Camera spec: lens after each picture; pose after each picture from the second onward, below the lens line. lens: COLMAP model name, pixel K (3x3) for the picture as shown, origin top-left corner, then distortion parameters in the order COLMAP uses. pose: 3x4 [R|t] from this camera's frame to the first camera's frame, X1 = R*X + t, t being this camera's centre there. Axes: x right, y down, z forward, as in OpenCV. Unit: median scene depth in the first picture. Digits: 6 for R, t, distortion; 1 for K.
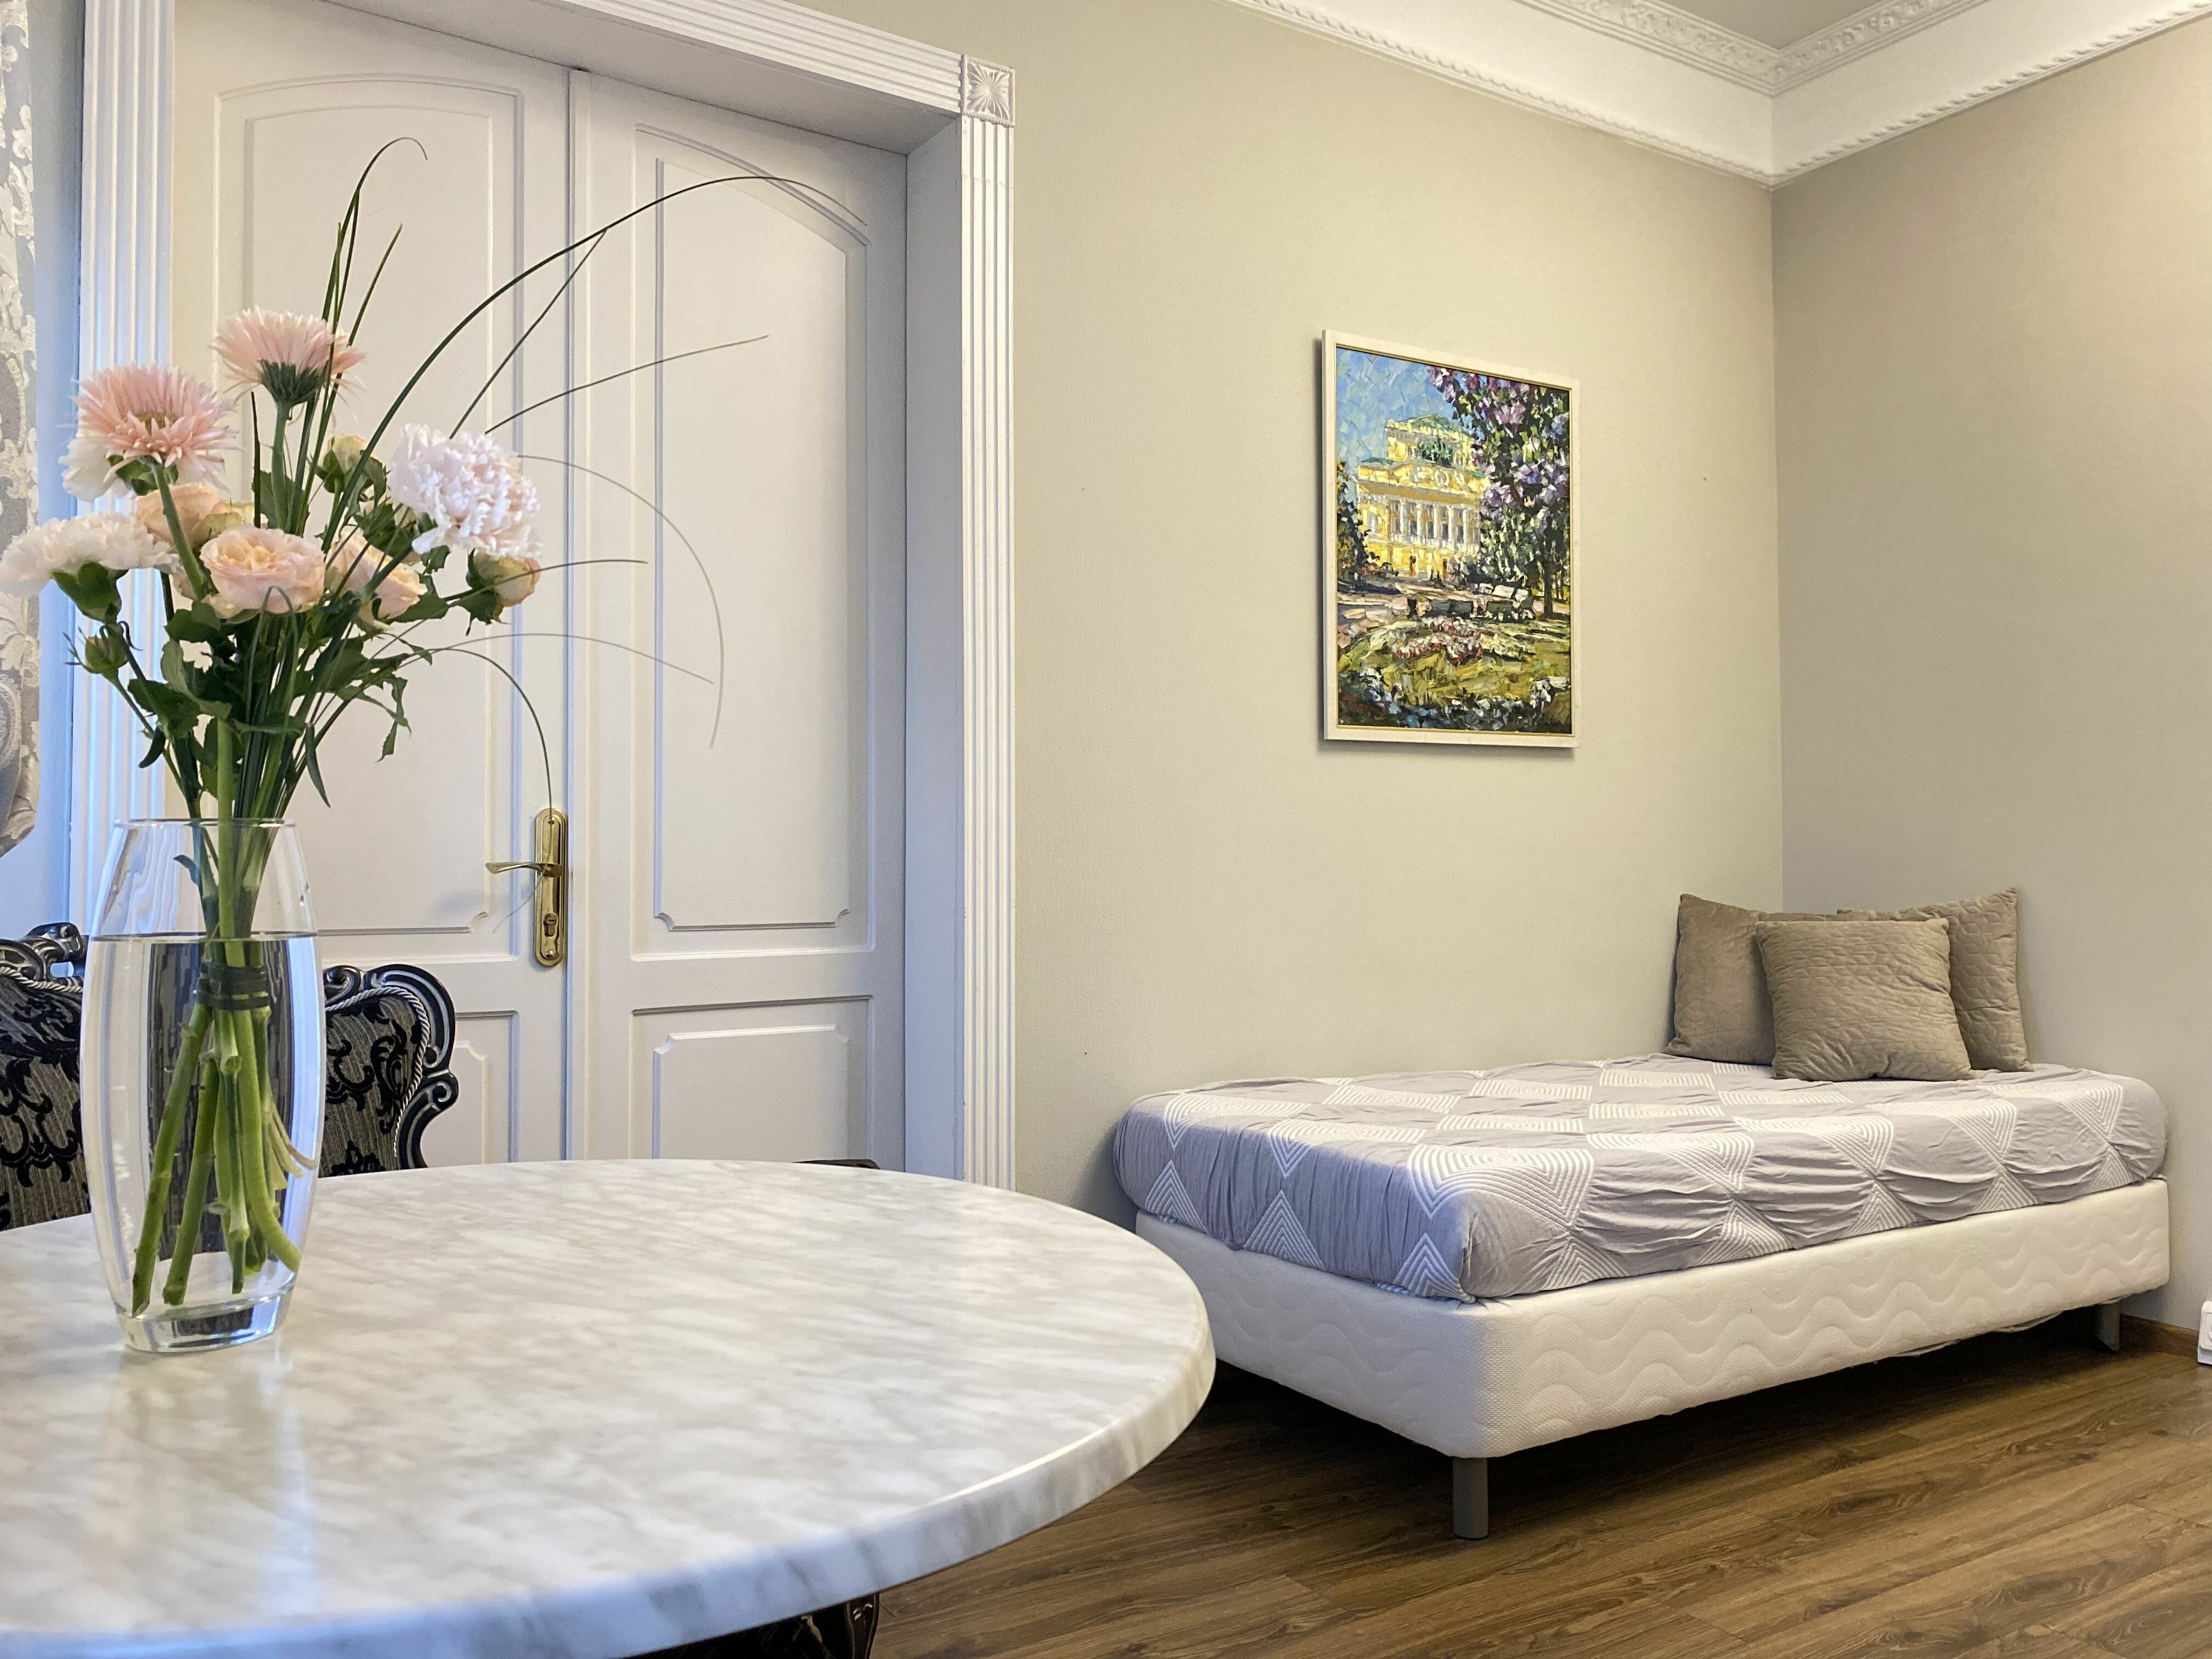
lens RADIAL K [[1692.3, 0, 1106.1], [0, 1692.3, 835.8], [0, 0, 1]] dist [0.045490, -0.020782]
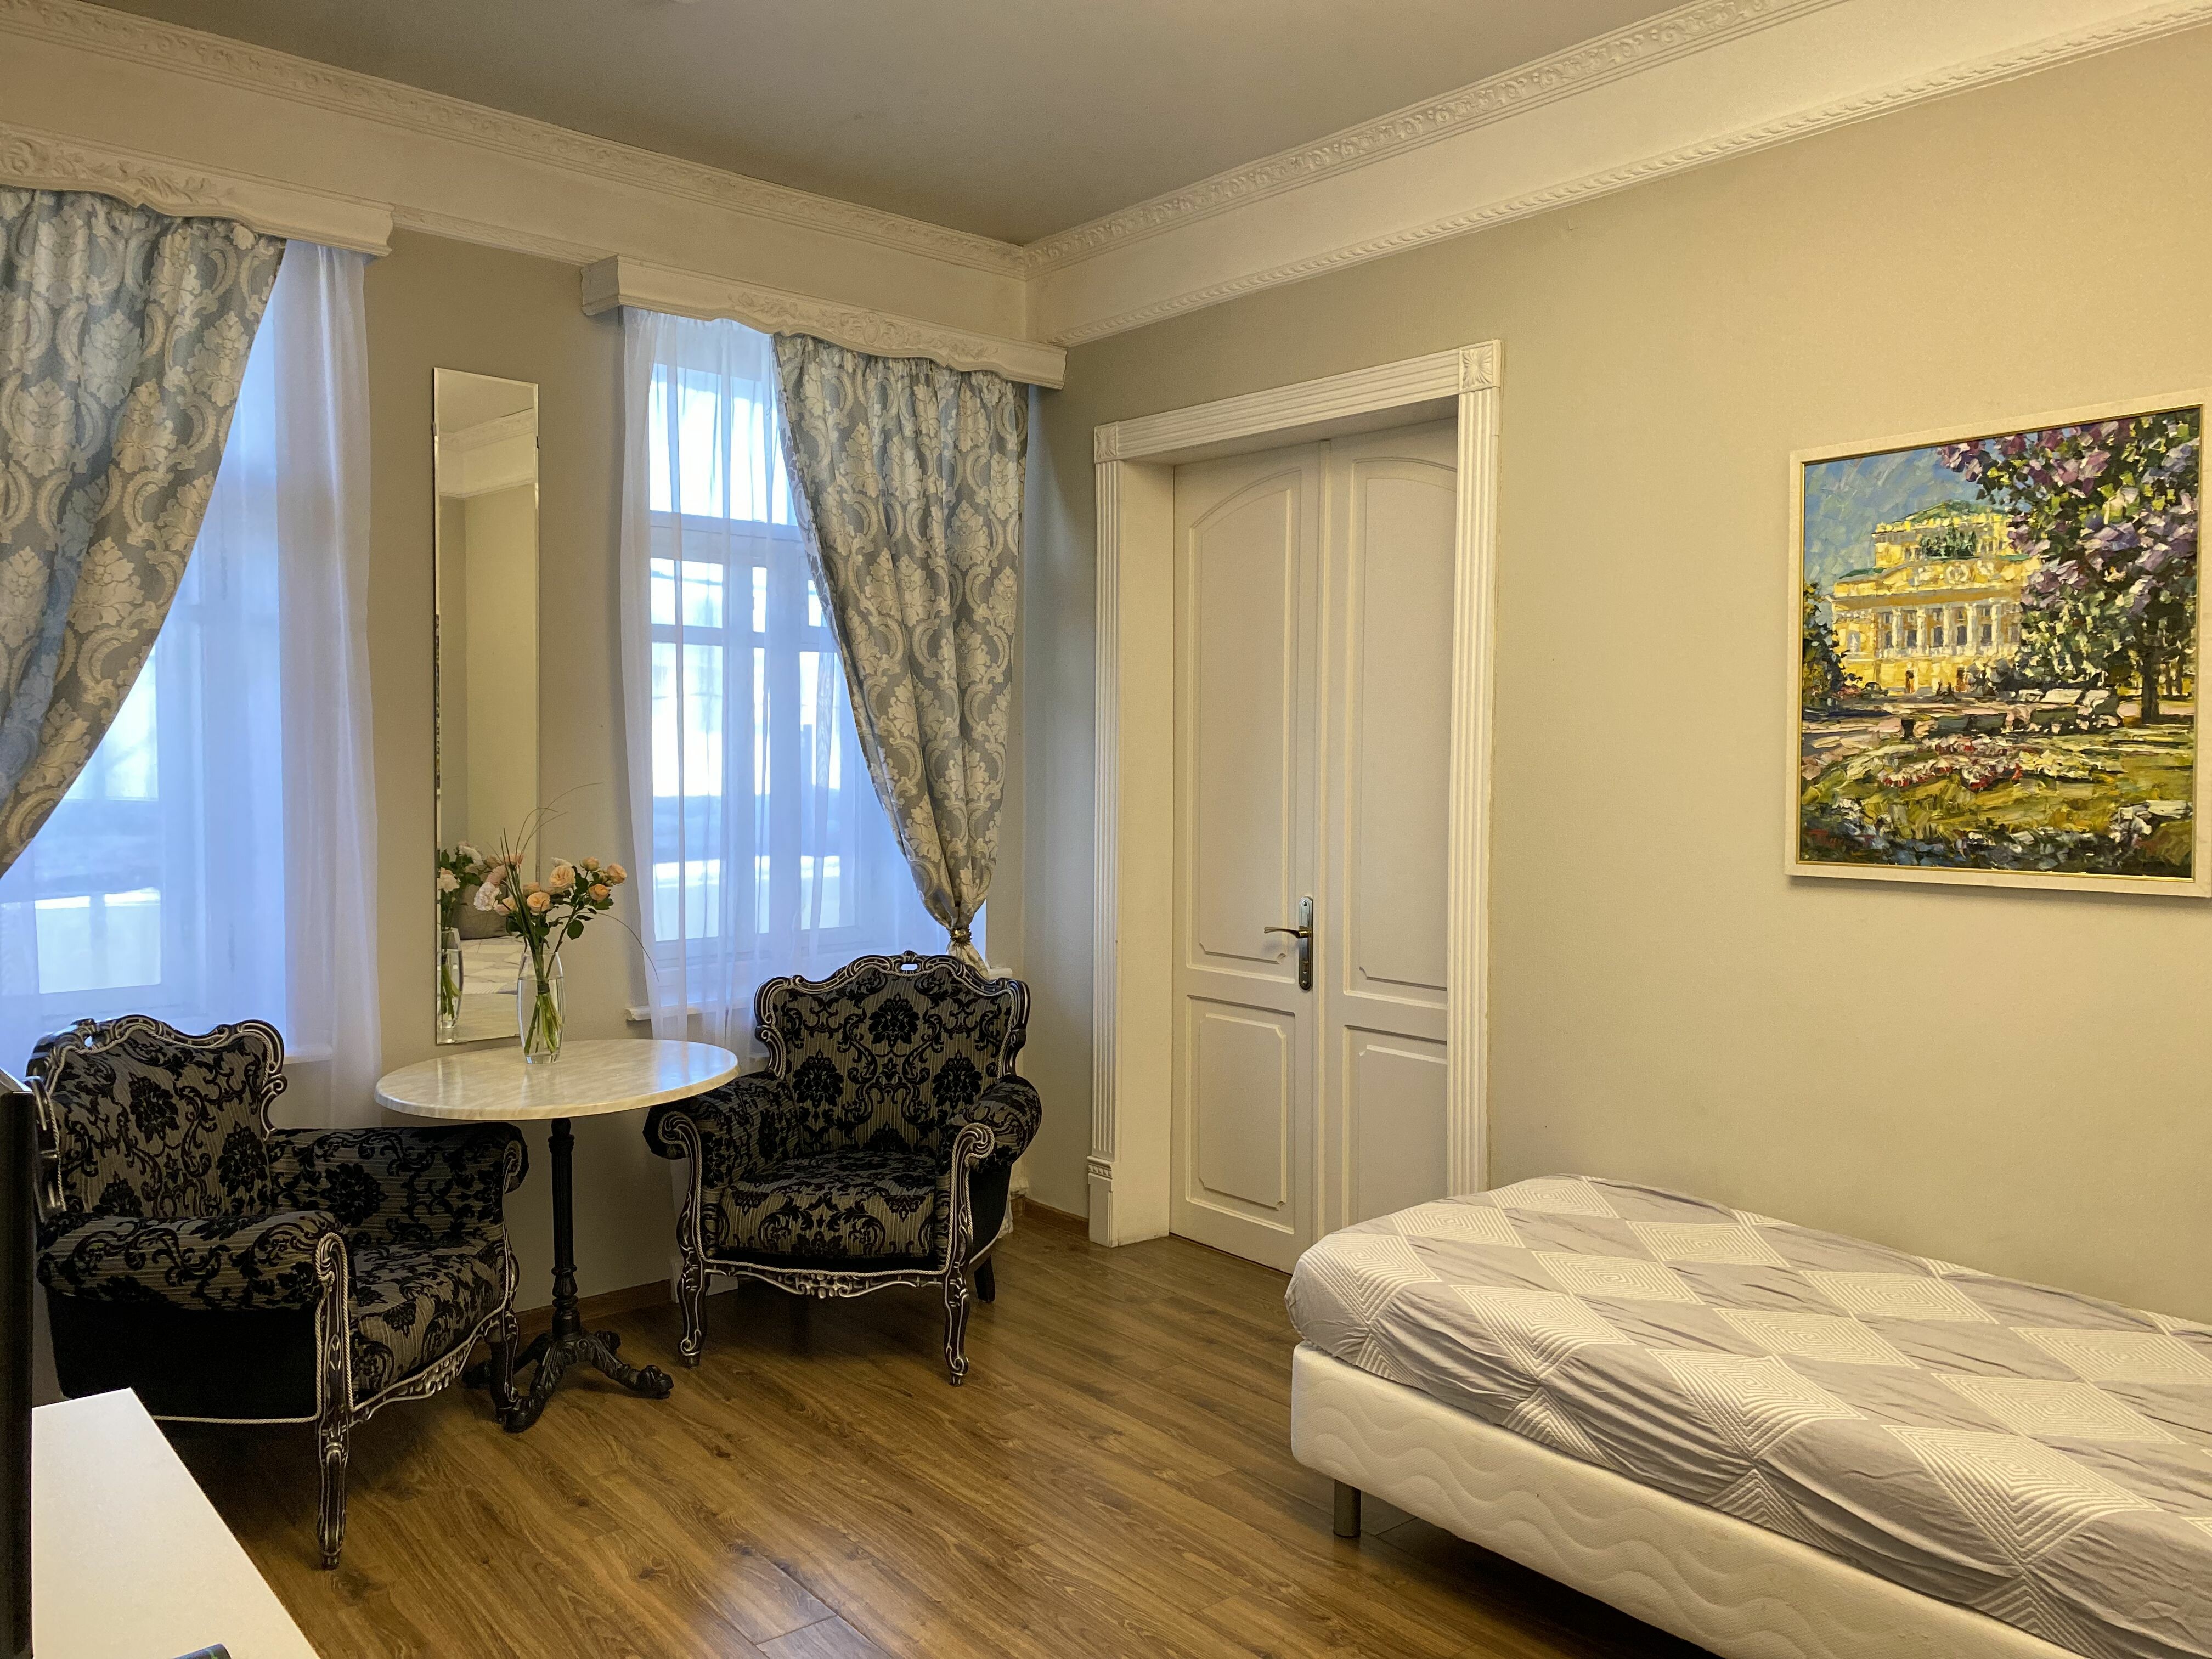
lens RADIAL K [[1692.3, 0, 1127.4], [0, 1692.3, 821.3], [0, 0, 1]] dist [0.045490, -0.020782]
pose [[0.126471, 0.046123, -0.990897, 1.000520], [0.010579, 0.998799, 0.047841, -0.131572], [0.991914, -0.016533, 0.125831, 0.475666]]
